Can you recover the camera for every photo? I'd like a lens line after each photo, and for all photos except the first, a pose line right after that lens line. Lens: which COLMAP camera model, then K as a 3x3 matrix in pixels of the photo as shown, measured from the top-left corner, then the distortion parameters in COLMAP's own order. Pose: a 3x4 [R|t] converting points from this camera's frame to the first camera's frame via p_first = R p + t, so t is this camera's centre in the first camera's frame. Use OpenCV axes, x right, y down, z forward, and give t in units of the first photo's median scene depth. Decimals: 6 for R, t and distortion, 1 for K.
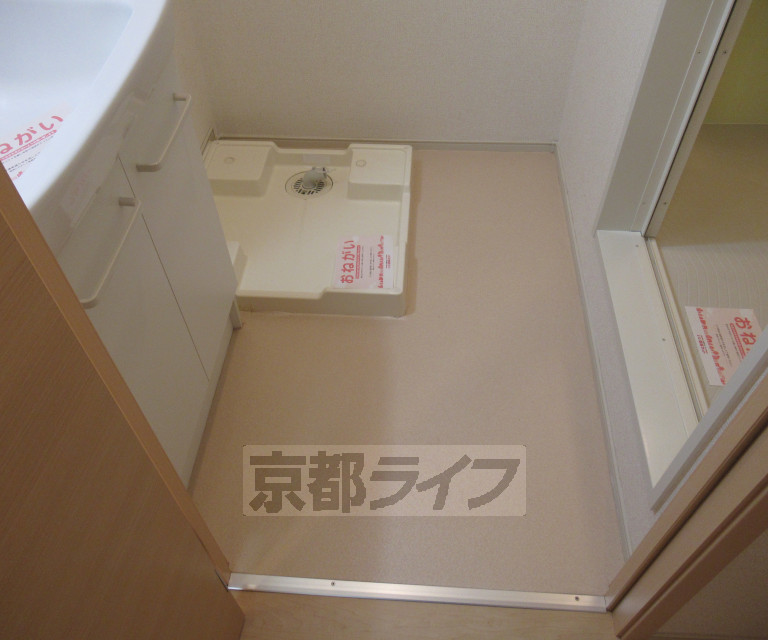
lens RADIAL K [[636.4, 0, 384.0], [0, 636.4, 320.0], [0, 0, 1]] dist [-0.000089, -0.005720]
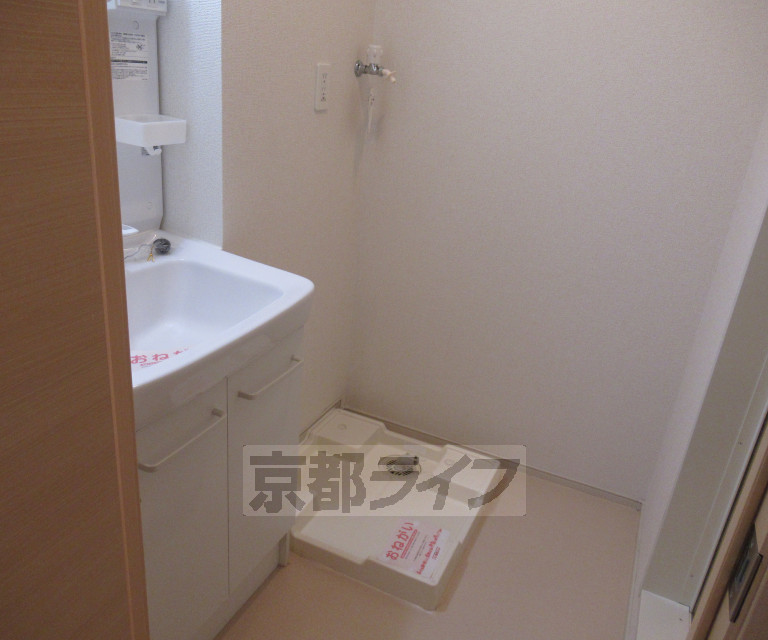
lens RADIAL K [[636.4, 0, 384.0], [0, 636.4, 320.0], [0, 0, 1]] dist [-0.000089, -0.005720]
pose [[0.930082, 0.232376, -0.284514, 0.136237], [-0.337333, 0.846909, -0.411038, 0.043212], [0.145442, 0.478275, 0.866083, -0.107208]]
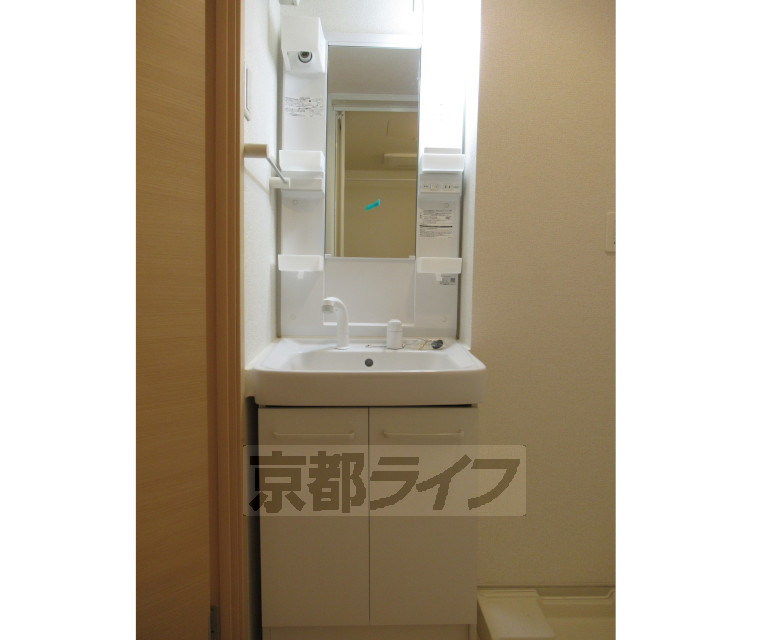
lens RADIAL K [[636.4, 0, 384.0], [0, 636.4, 320.0], [0, 0, 1]] dist [-0.000089, -0.005720]
pose [[0.032944, 0.025240, -0.999138, 0.822798], [-0.762404, 0.647041, -0.008794, -0.246705], [0.646262, 0.762037, 0.040559, 0.418193]]
